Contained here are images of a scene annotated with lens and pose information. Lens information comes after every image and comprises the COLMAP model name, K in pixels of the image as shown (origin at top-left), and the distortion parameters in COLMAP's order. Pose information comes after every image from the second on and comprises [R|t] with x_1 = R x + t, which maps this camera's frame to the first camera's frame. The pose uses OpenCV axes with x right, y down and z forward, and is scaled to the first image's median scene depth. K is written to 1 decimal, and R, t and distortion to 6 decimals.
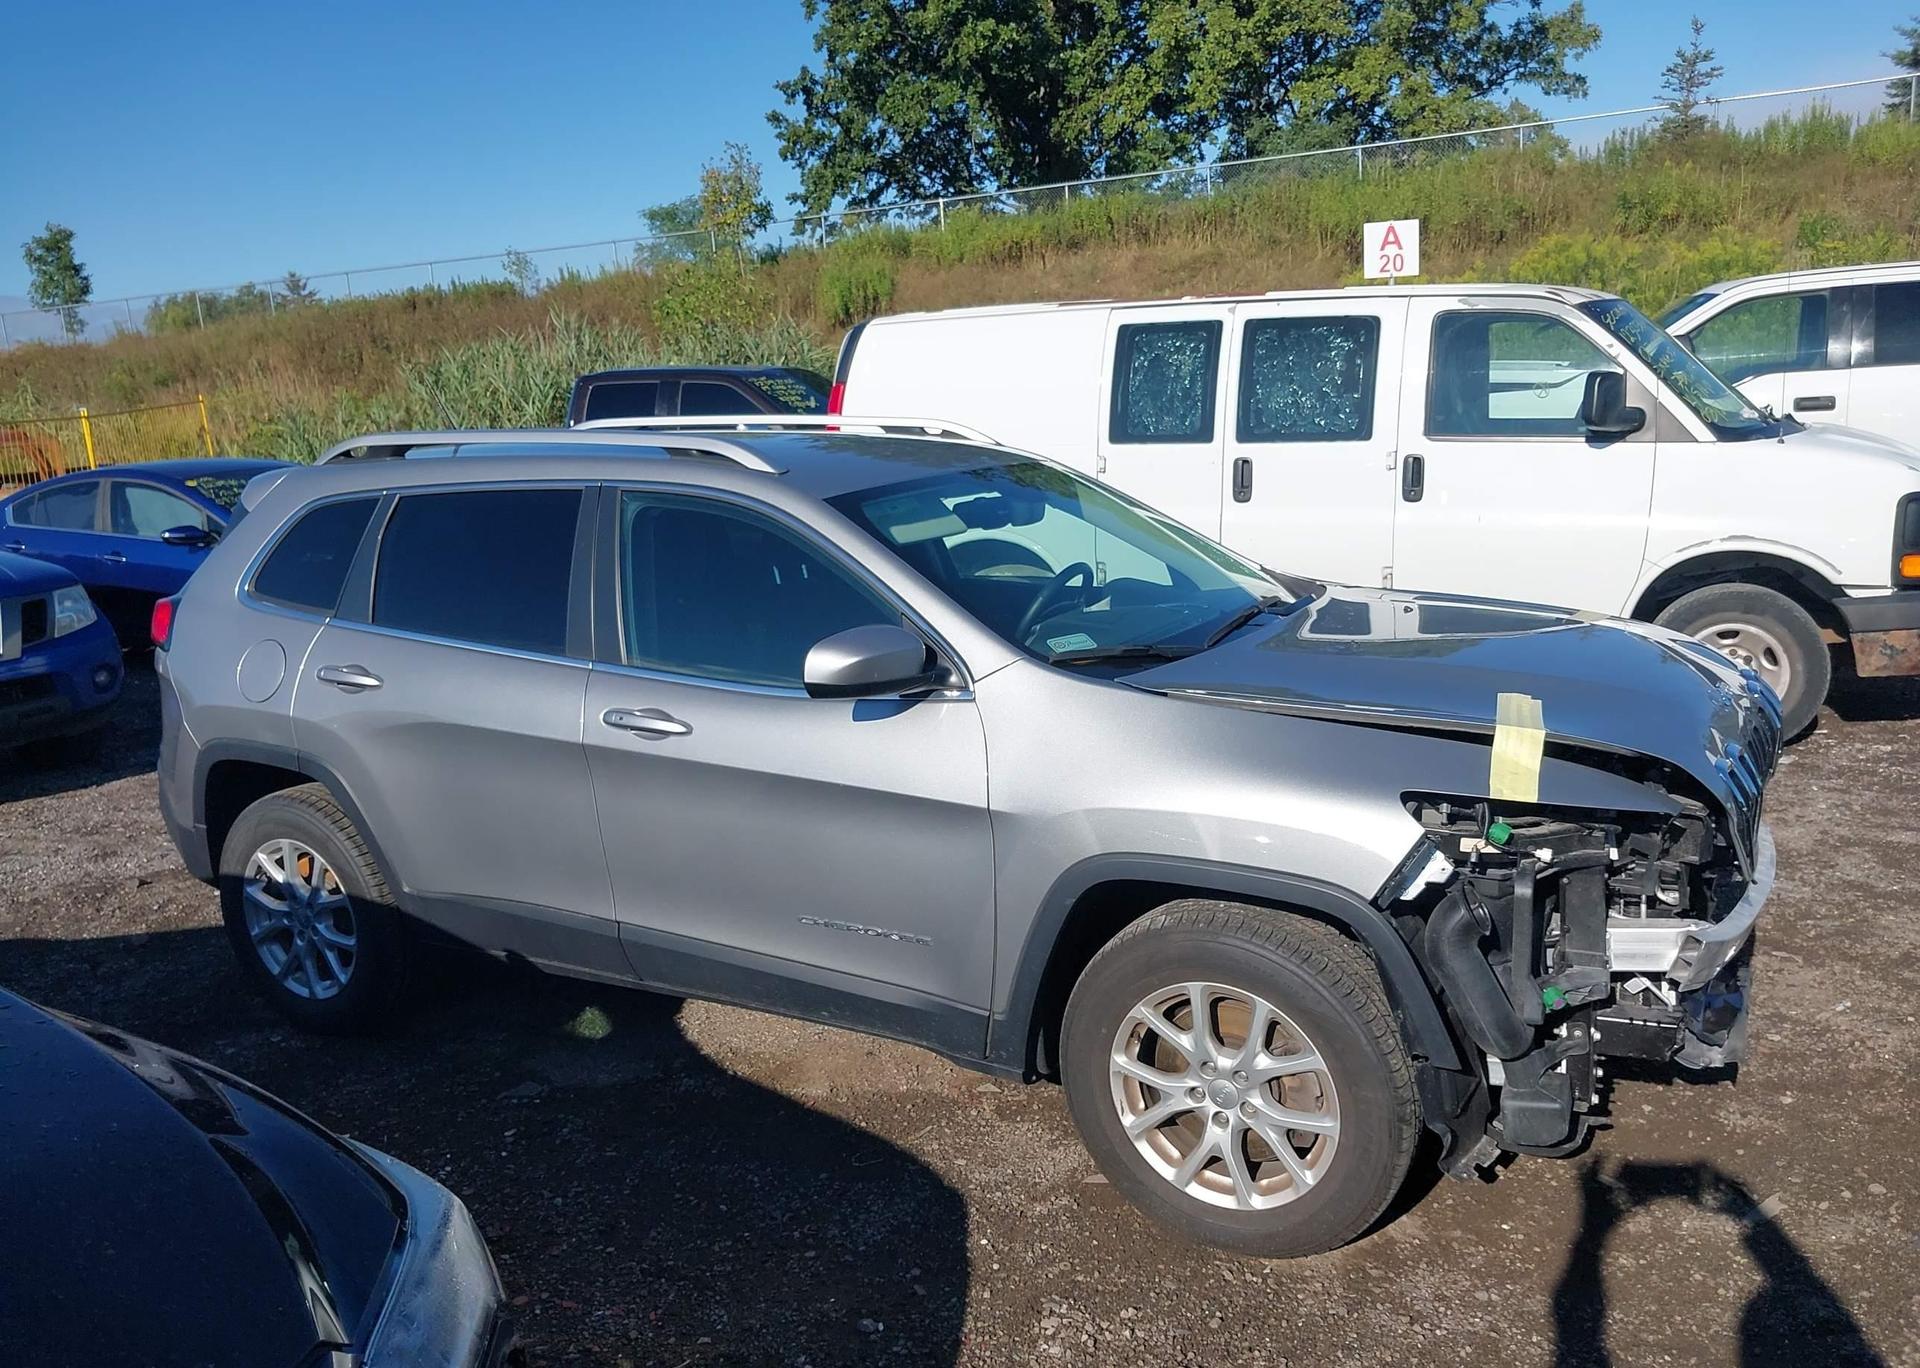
lens RADIAL K [[1559.5, 0, 960.0], [0, 1559.5, 684.0], [0, 0, 1]] dist [0.016041, -0.013333]
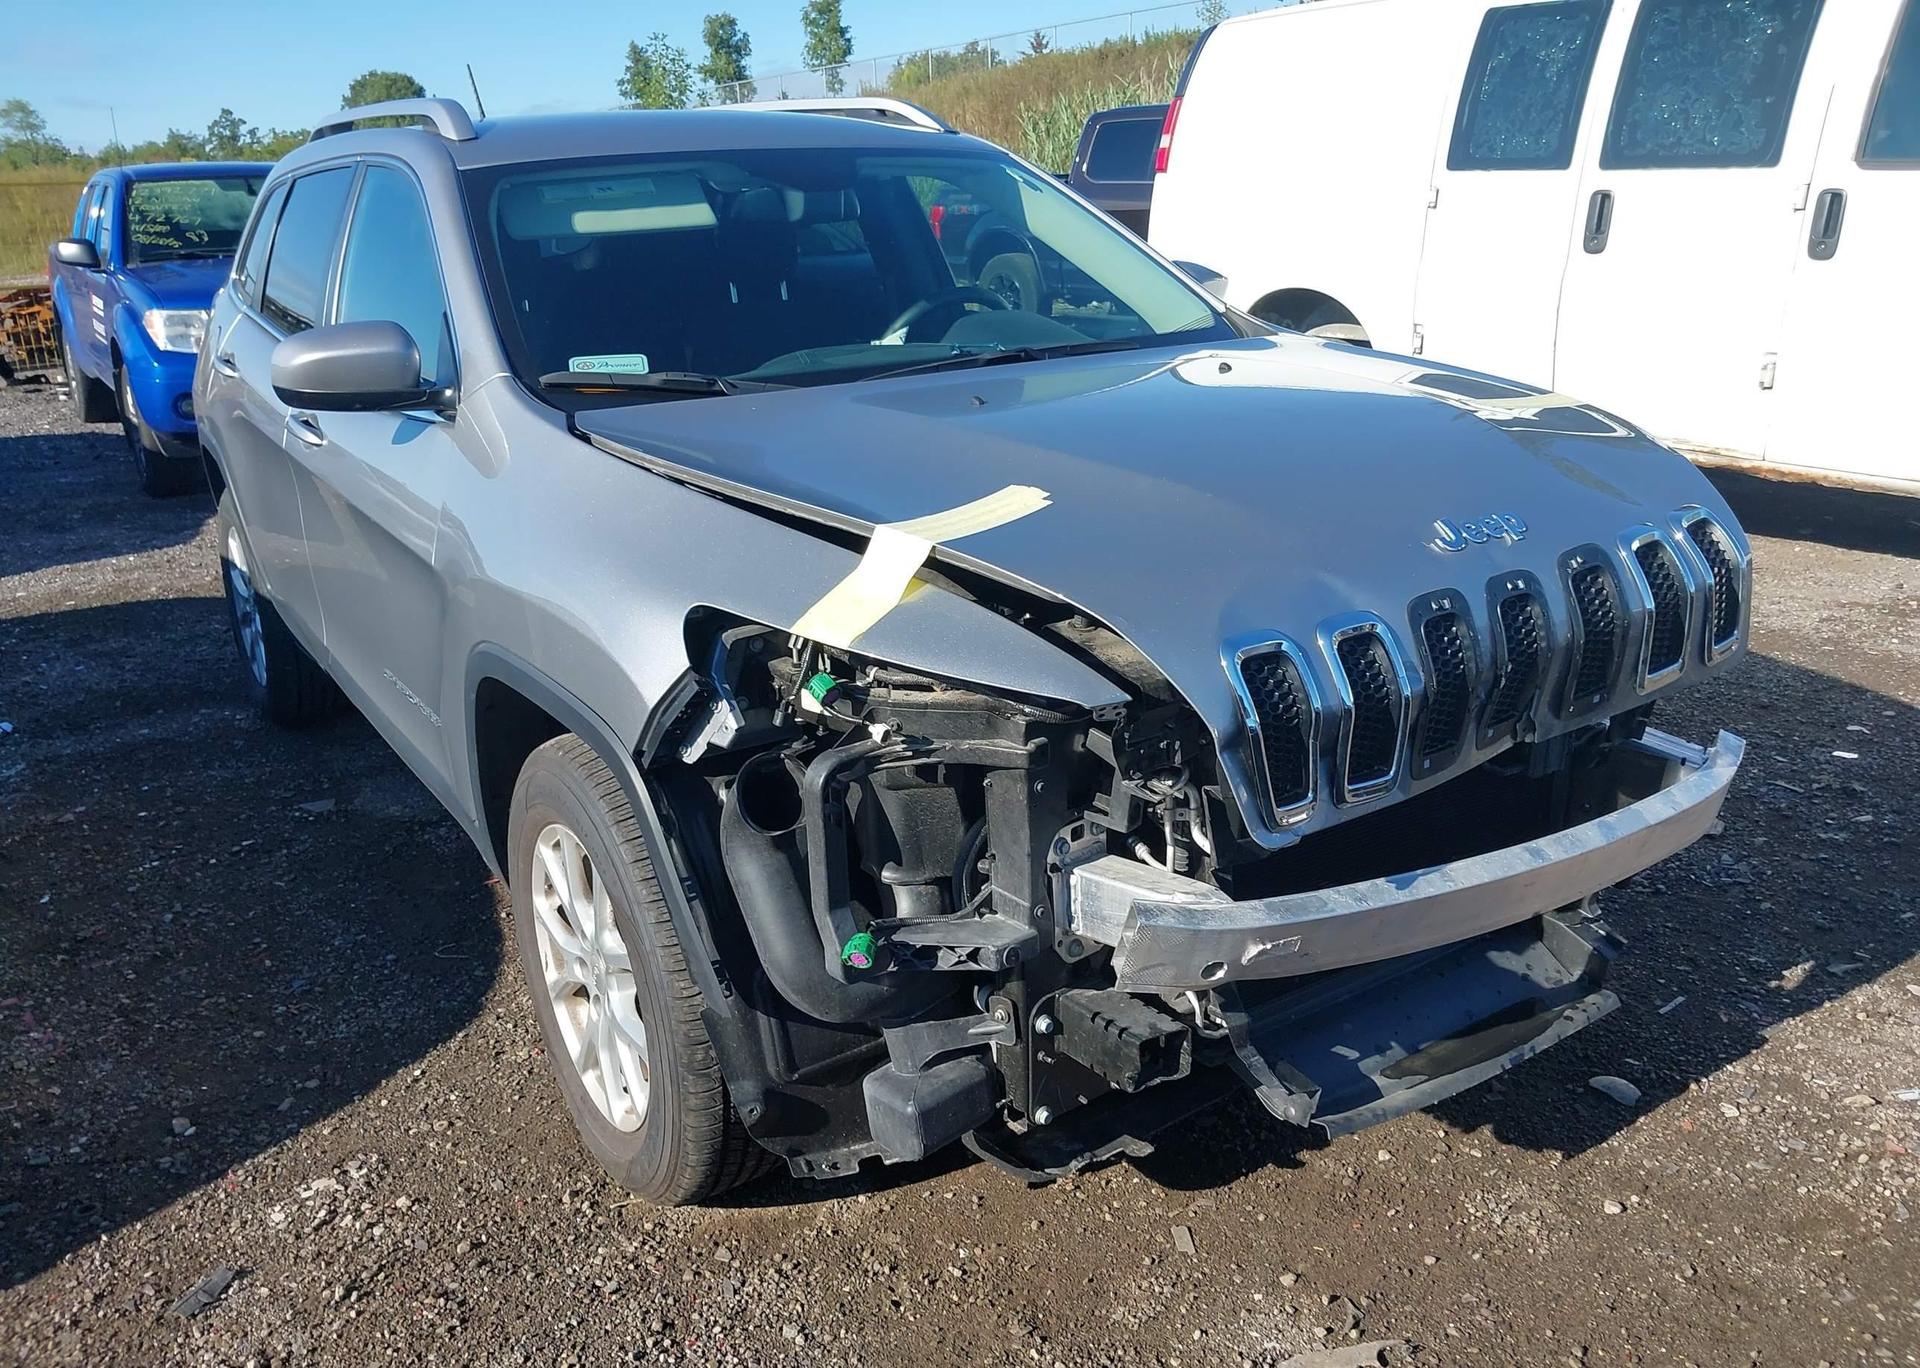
lens RADIAL K [[1526.8, 0, 939.8], [0, 1526.8, 698.8], [0, 0, 1]] dist [0.032623, -0.038866]
pose [[0.887401, 0.162022, -0.431588, 0.284676], [-0.093830, 0.980086, 0.175008, -0.006439], [0.451349, -0.114806, 0.884932, 0.200969]]
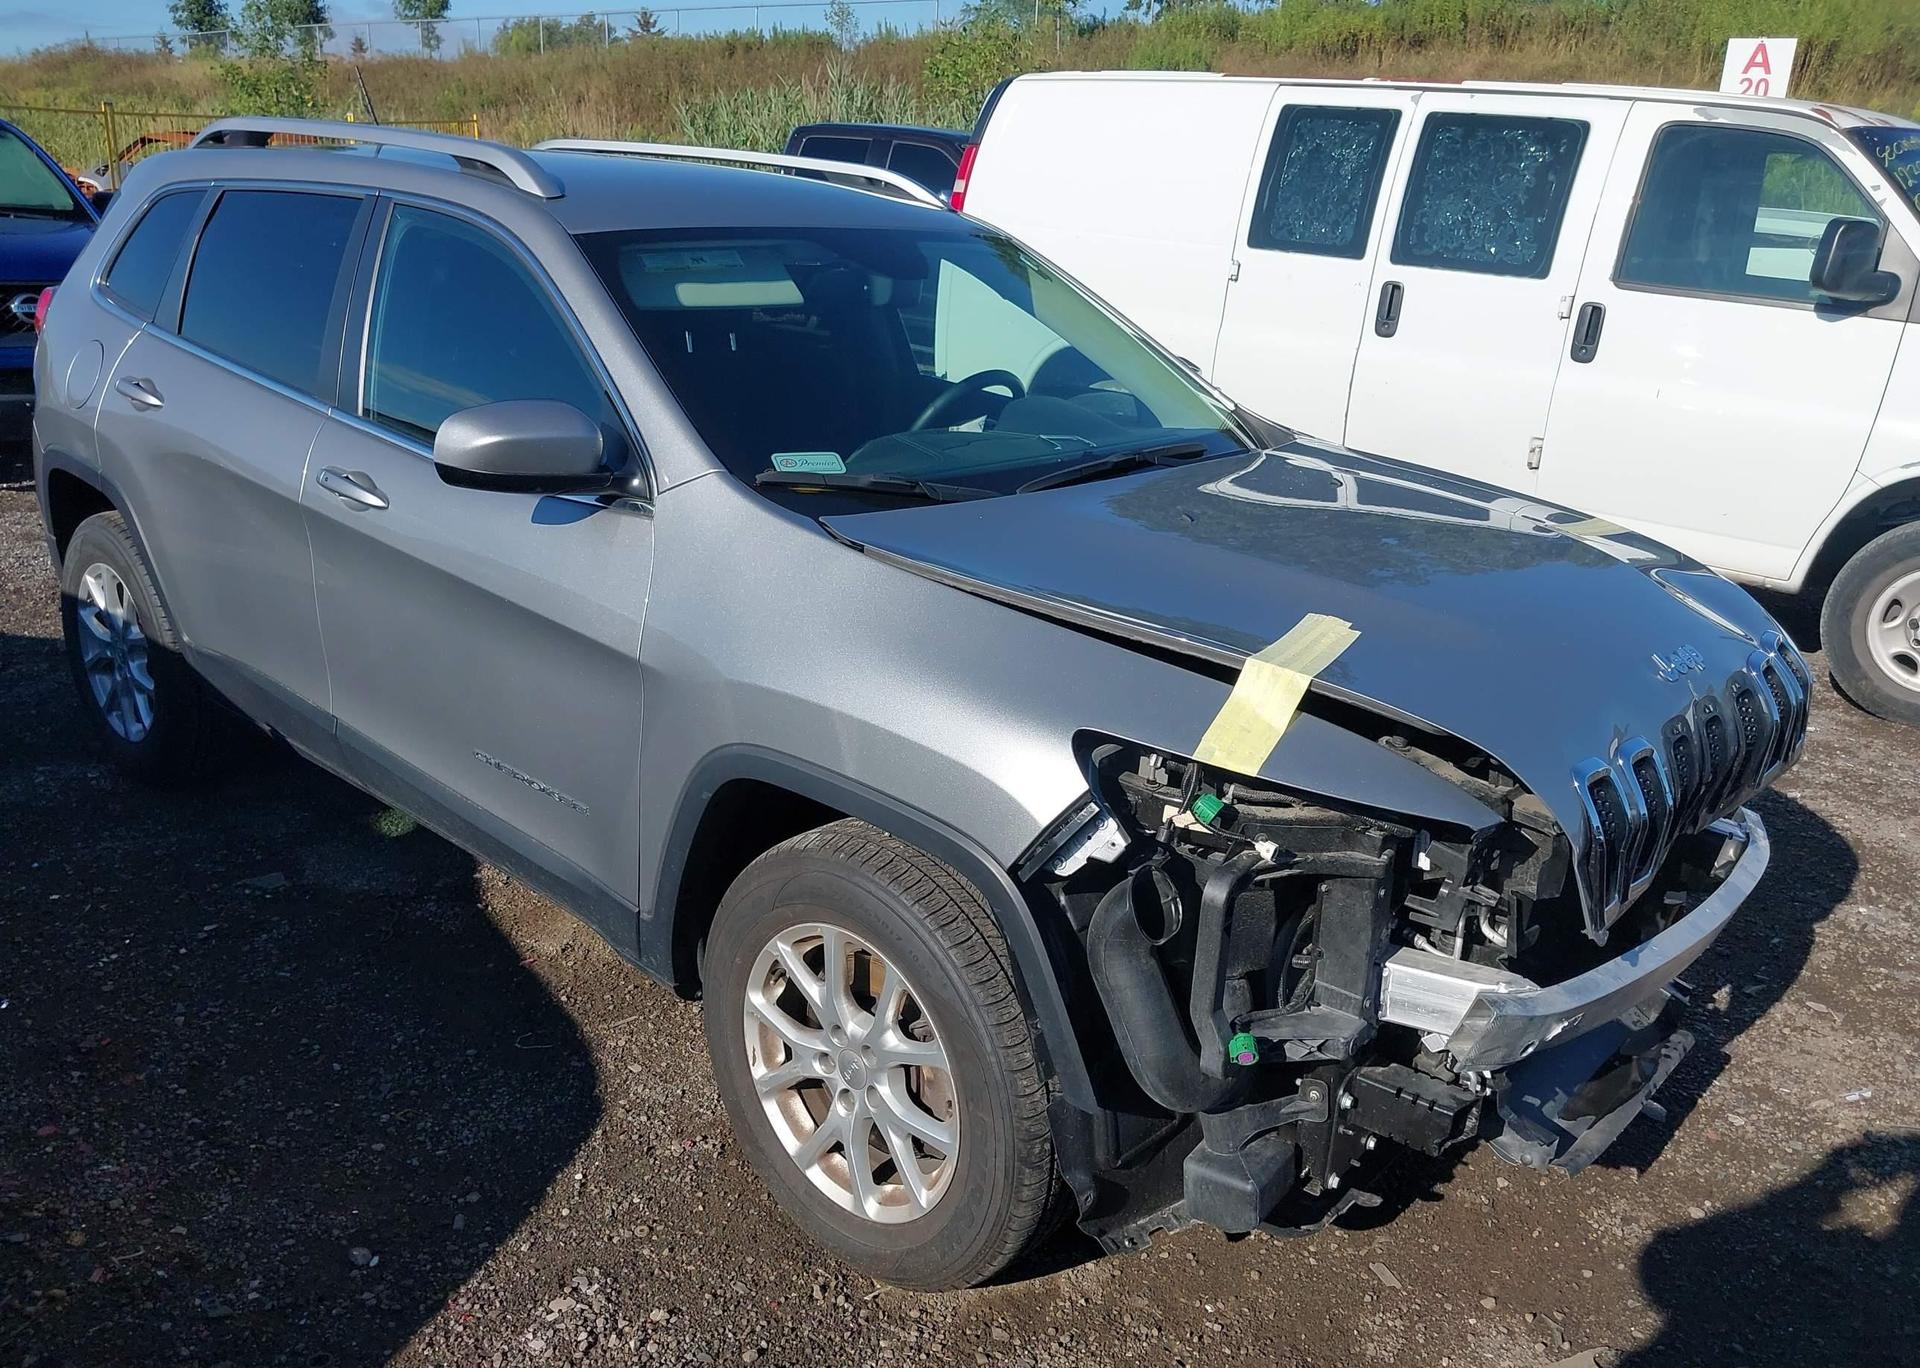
lens RADIAL K [[1559.5, 0, 960.0], [0, 1559.5, 684.0], [0, 0, 1]] dist [0.016041, -0.013333]
pose [[0.971494, 0.162094, -0.172990, 0.150351], [-0.139517, 0.980892, 0.135595, -0.016813], [0.191664, -0.107595, 0.975545, 0.130074]]
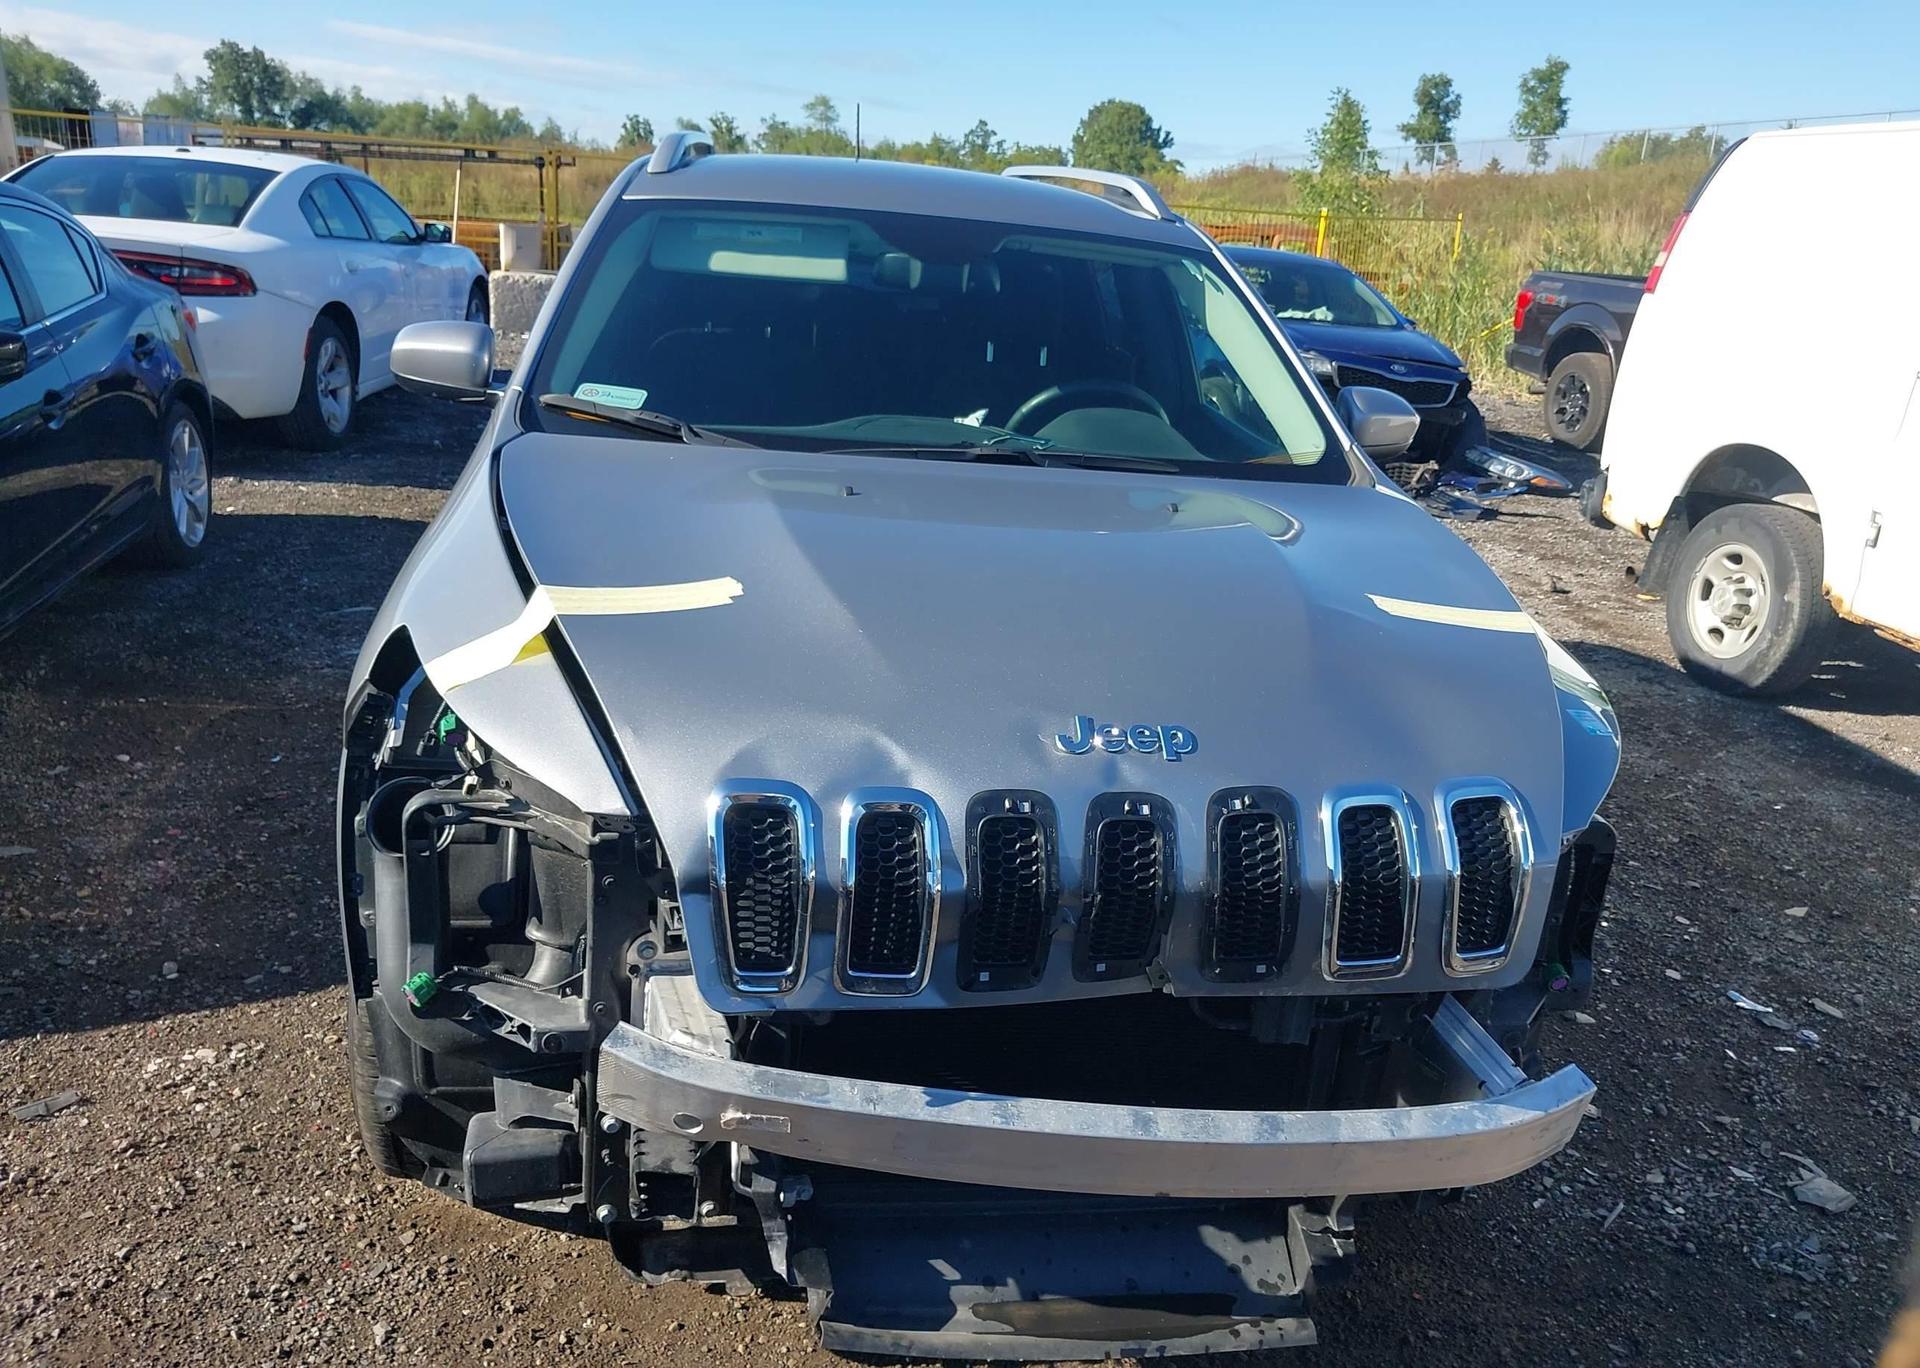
lens RADIAL K [[1537.4, 0, 925.1], [0, 1537.4, 683.7], [0, 0, 1]] dist [0.007998, -0.003828]
pose [[0.602337, 0.329301, -0.727153, 0.403538], [-0.261523, 0.942075, 0.209999, -0.048491], [0.754186, 0.063677, 0.653567, 0.314175]]
